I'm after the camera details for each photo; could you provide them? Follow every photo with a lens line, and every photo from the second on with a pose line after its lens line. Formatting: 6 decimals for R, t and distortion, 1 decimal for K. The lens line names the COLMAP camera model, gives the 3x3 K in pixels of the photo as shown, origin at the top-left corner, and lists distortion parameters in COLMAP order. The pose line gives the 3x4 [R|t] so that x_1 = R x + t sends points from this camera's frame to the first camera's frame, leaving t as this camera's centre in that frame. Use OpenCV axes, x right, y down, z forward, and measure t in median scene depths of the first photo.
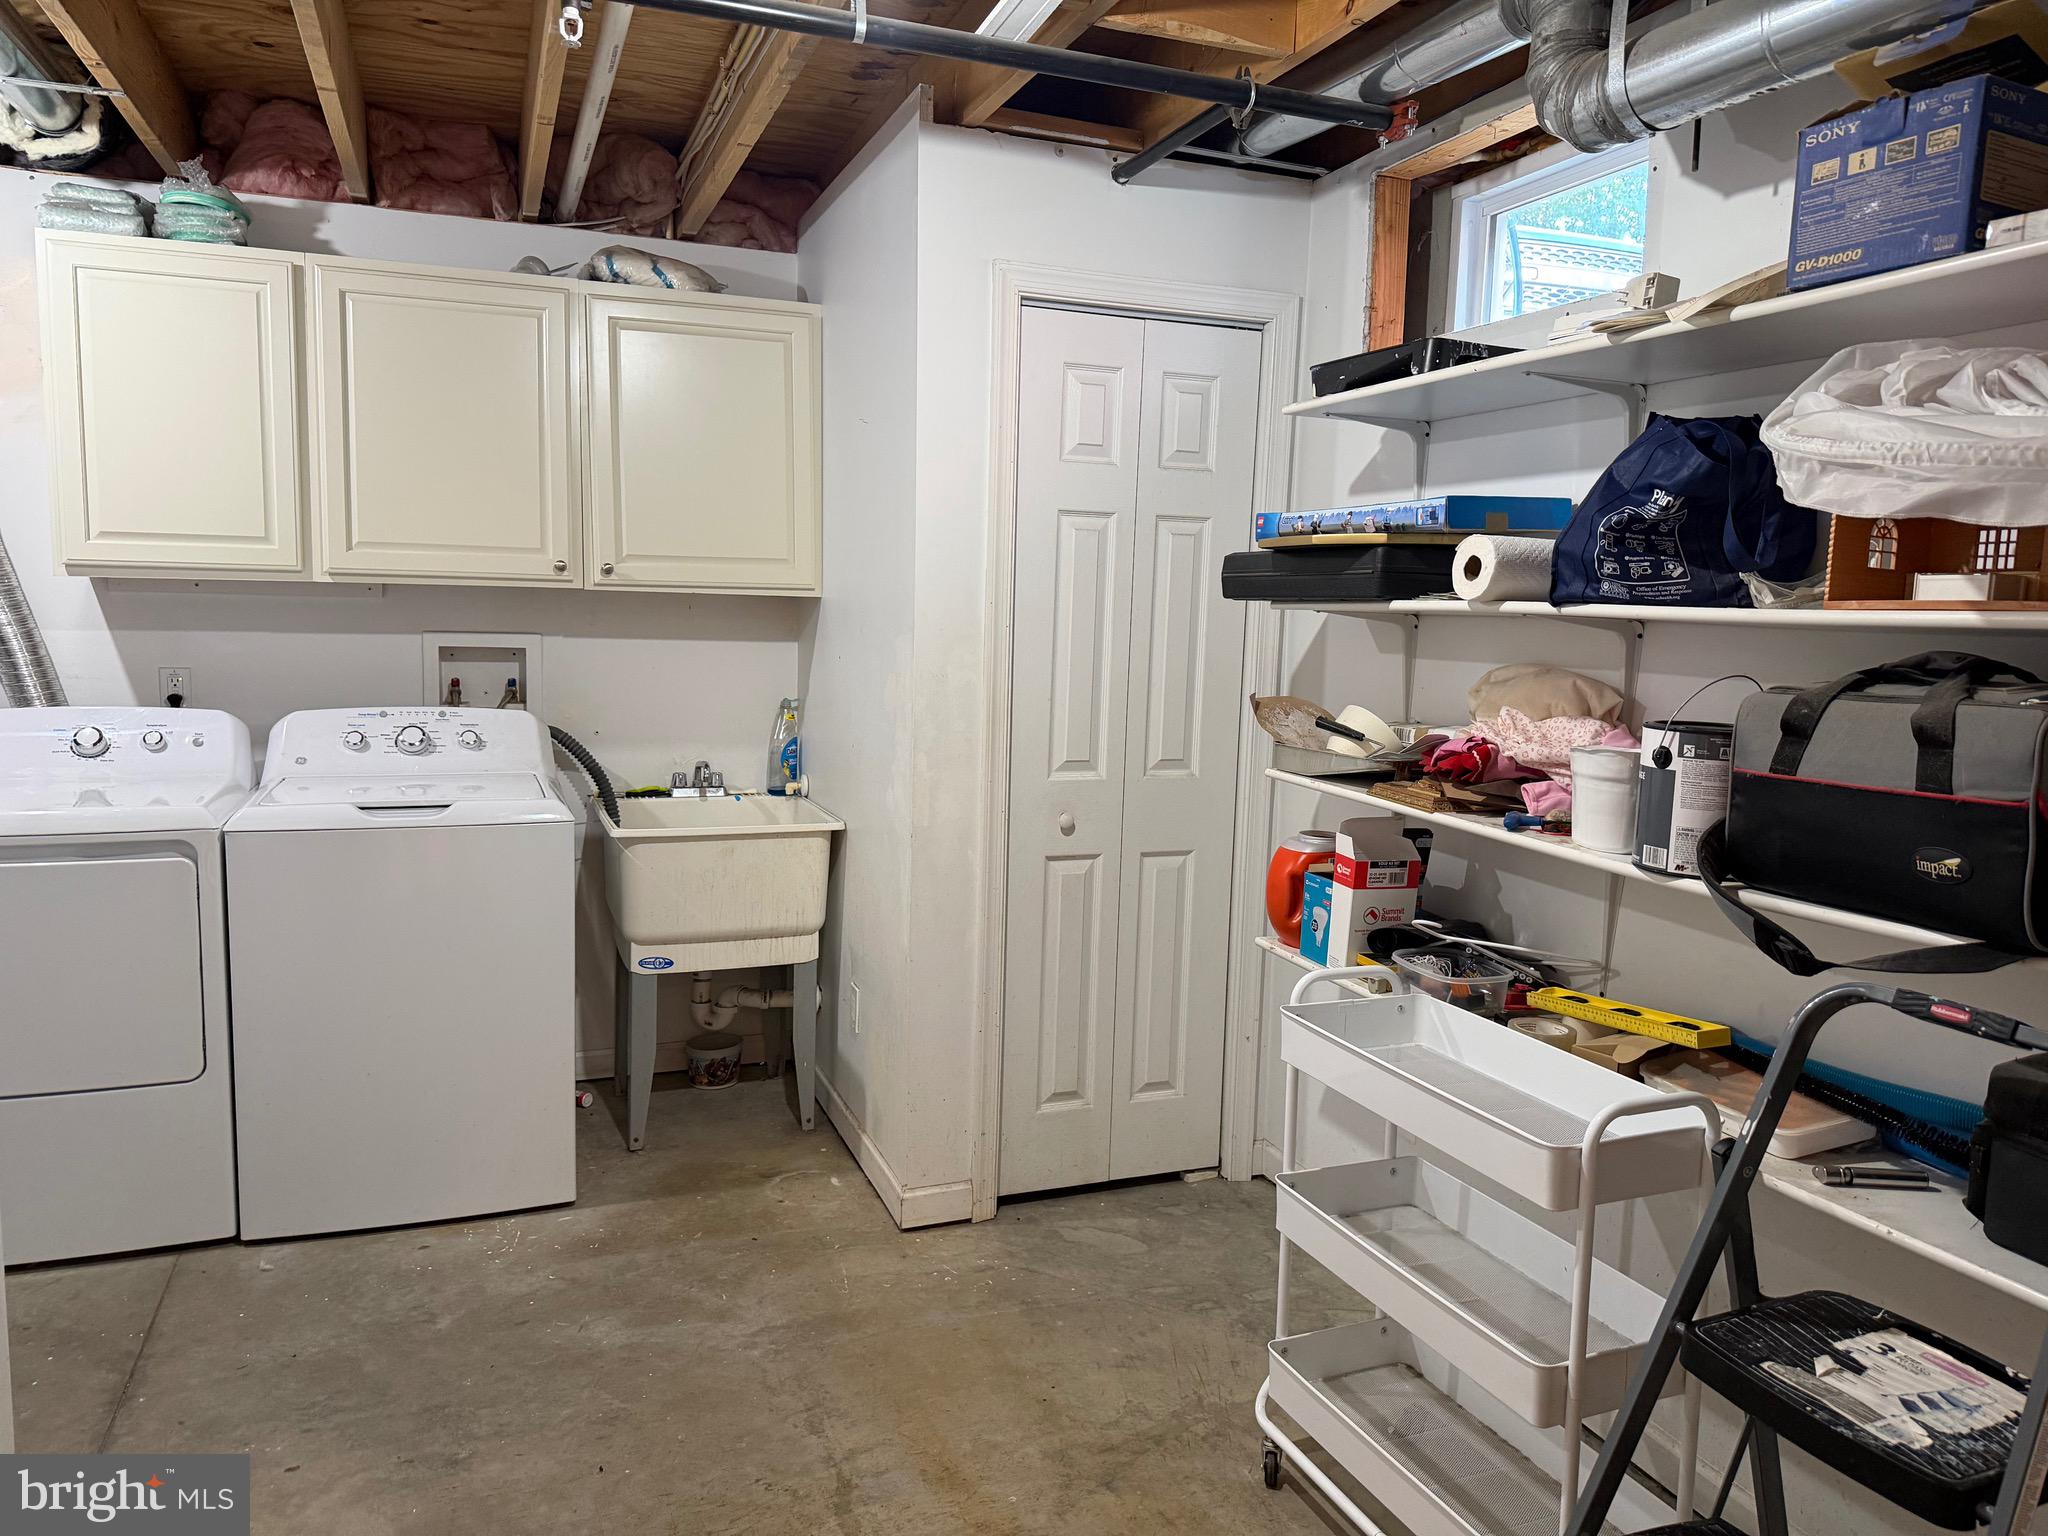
lens RADIAL K [[1444.6, 0, 1026.4], [0, 1444.6, 769.5], [0, 0, 1]] dist [0.008029, -0.020228]
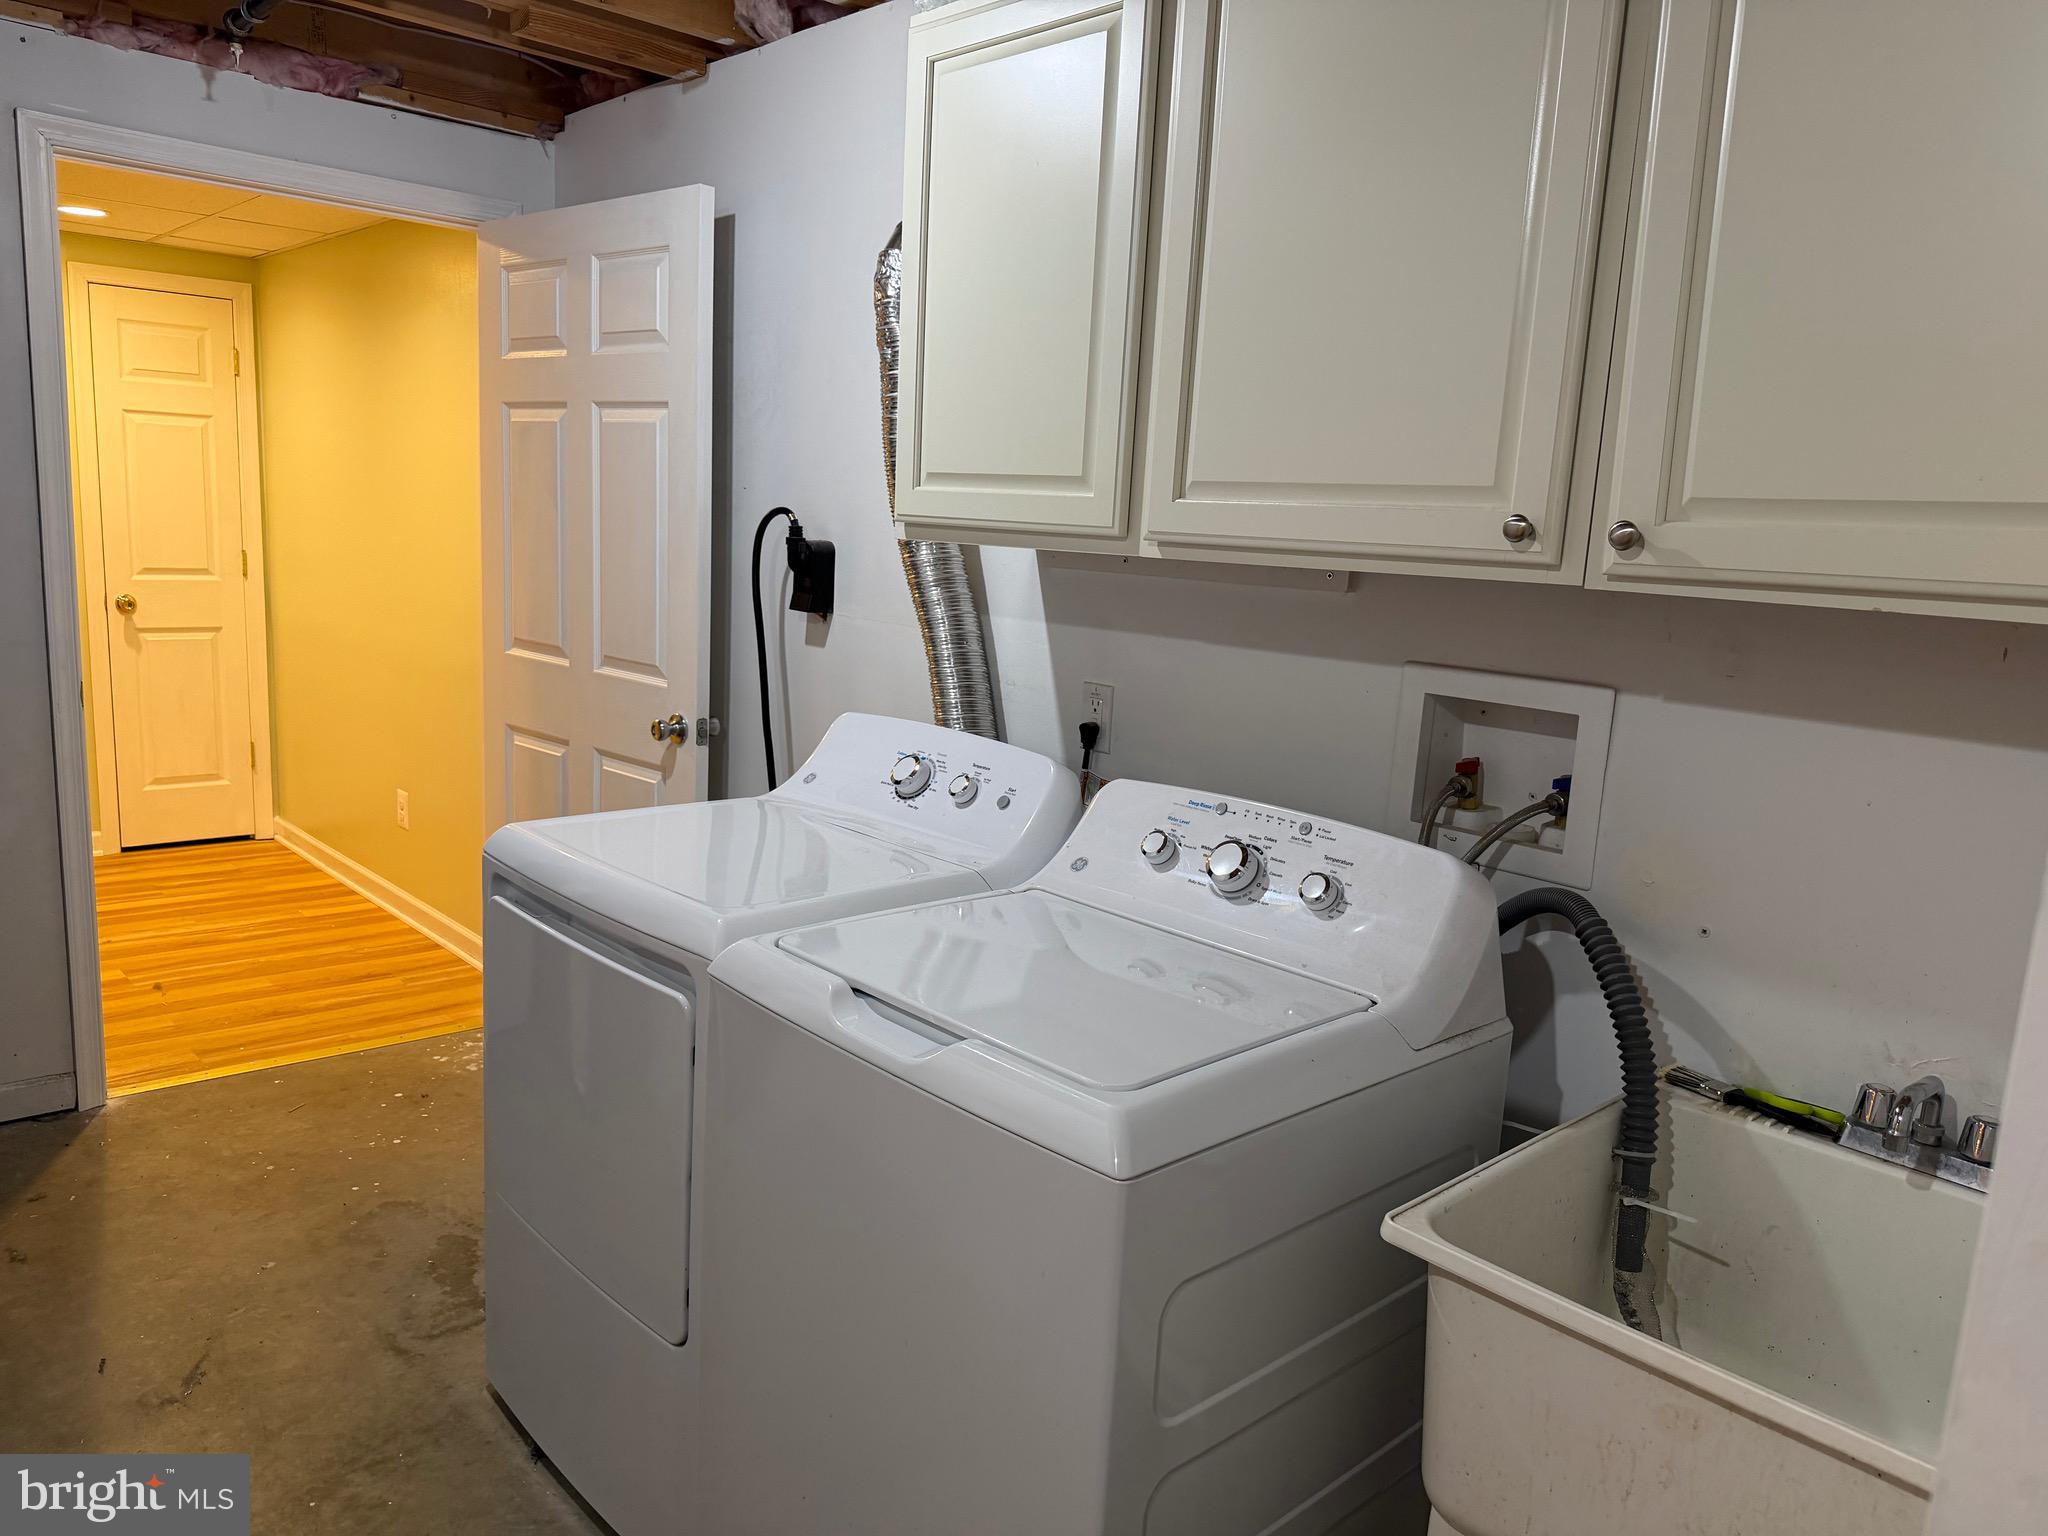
lens RADIAL K [[1444.6, 0, 1023.8], [0, 1444.6, 770.0], [0, 0, 1]] dist [0.008029, -0.020228]
pose [[0.372668, 0.149006, -0.915924, 0.010990], [-0.150914, 0.983616, 0.098615, -0.092352], [0.915611, 0.101475, 0.389049, 0.717375]]
